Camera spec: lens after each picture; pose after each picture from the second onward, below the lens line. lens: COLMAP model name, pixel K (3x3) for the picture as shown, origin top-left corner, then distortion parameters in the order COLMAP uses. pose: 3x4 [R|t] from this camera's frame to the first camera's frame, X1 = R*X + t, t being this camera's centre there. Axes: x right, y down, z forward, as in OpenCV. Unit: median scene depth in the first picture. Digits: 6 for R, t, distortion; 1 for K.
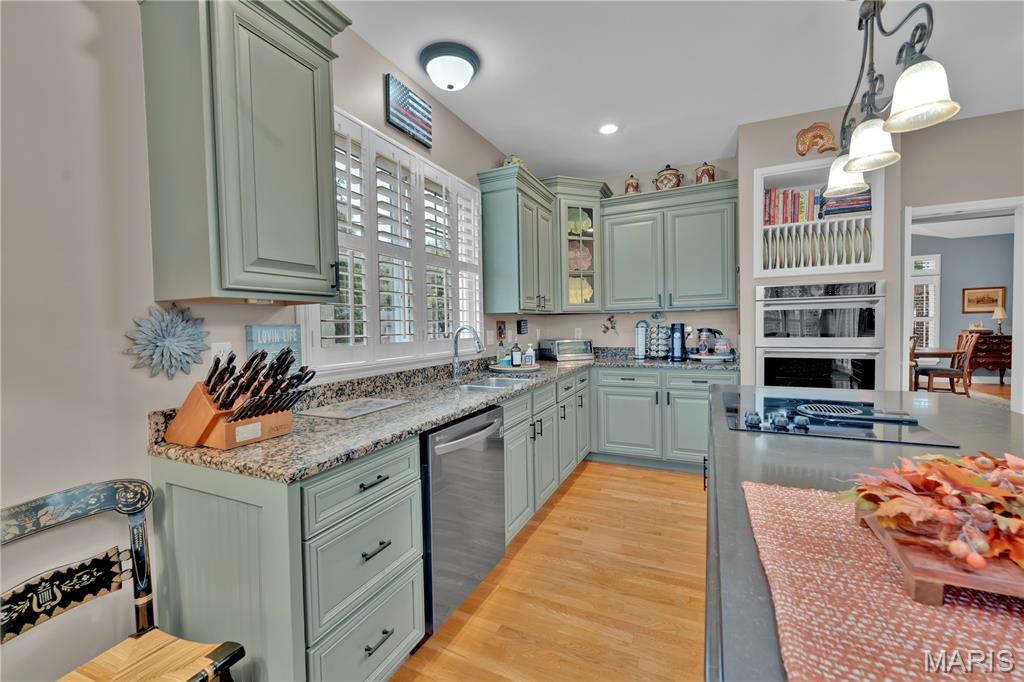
lens RADIAL K [[414.2, 0, 513.1], [0, 414.2, 337.7], [0, 0, 1]] dist [-0.000301, -0.000063]
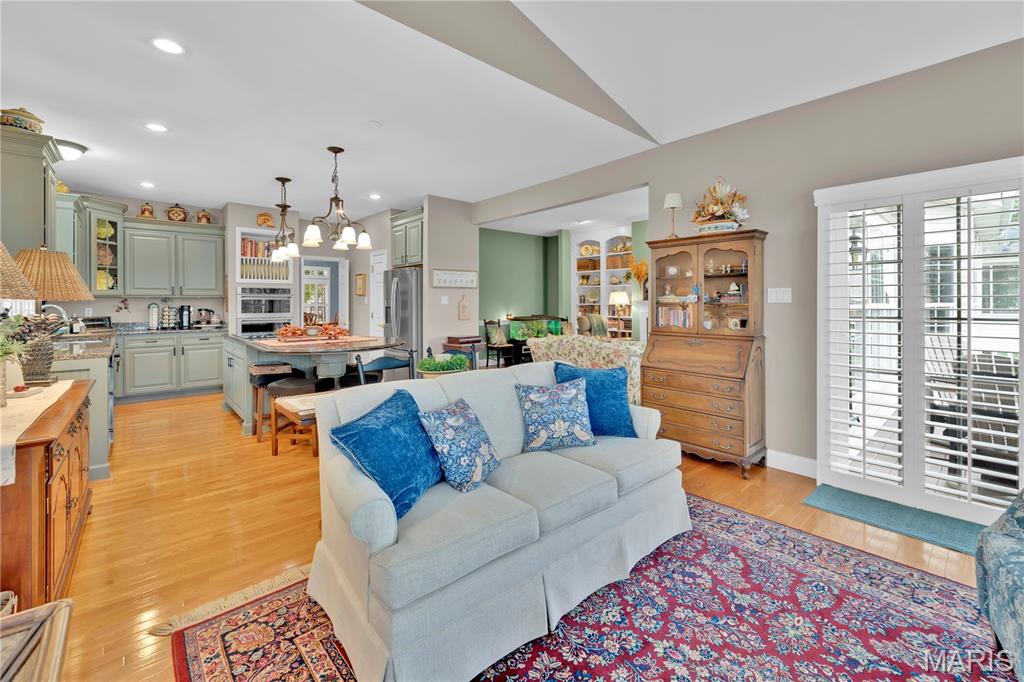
lens RADIAL K [[427.2, 0, 510.8], [0, 427.2, 304.7], [0, 0, 1]] dist [-0.001487, -0.000589]
pose [[0.393293, 0.016704, 0.919261, -0.723610], [0.021444, 0.999396, -0.027334, 0.039680], [-0.919163, 0.030464, 0.392697, -0.930564]]
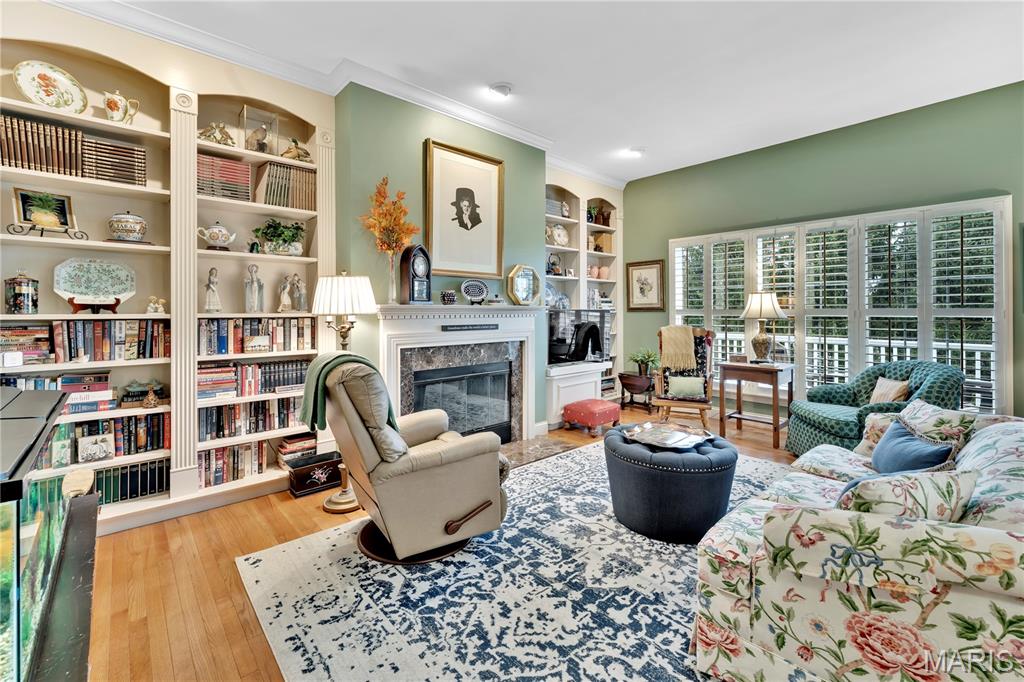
lens RADIAL K [[441.4, 0, 508.5], [0, 441.4, 309.2], [0, 0, 1]] dist [-0.000022, -0.000238]
pose [[-0.924330, 0.022511, 0.380930, 1.439227], [0.031644, 0.999342, 0.017727, -0.041095], [-0.380281, 0.028440, -0.924434, 0.240704]]
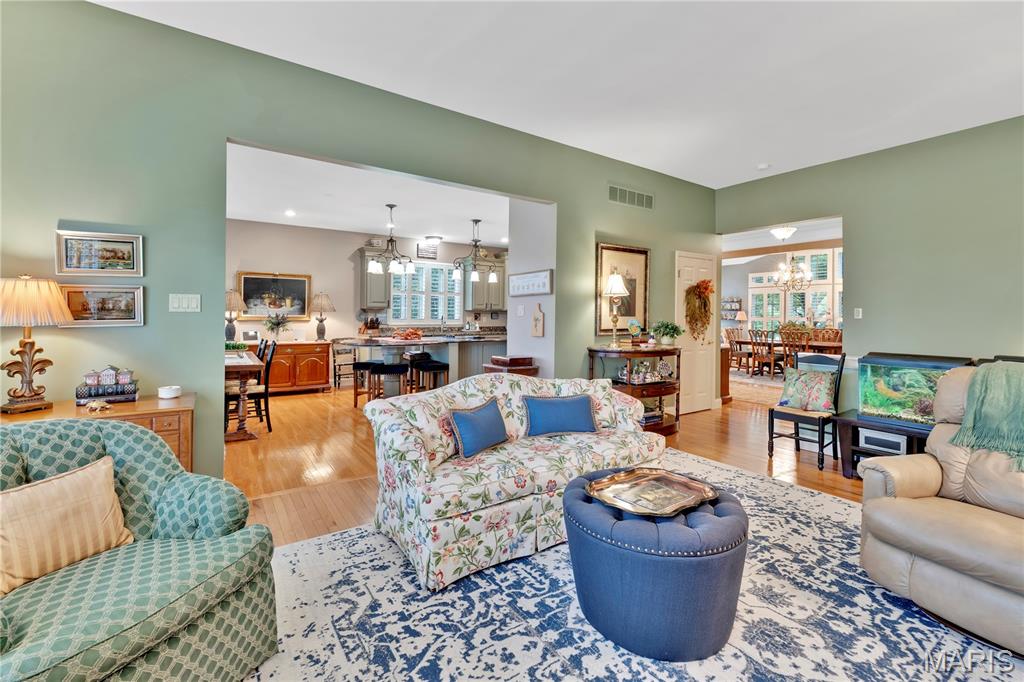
lens RADIAL K [[441.4, 0, 508.5], [0, 441.4, 309.2], [0, 0, 1]] dist [-0.000022, -0.000238]
pose [[0.863179, 0.020645, -0.504476, 1.623452], [-0.040392, 0.998785, -0.028237, 0.003866], [0.503280, 0.044750, 0.862964, -1.316407]]
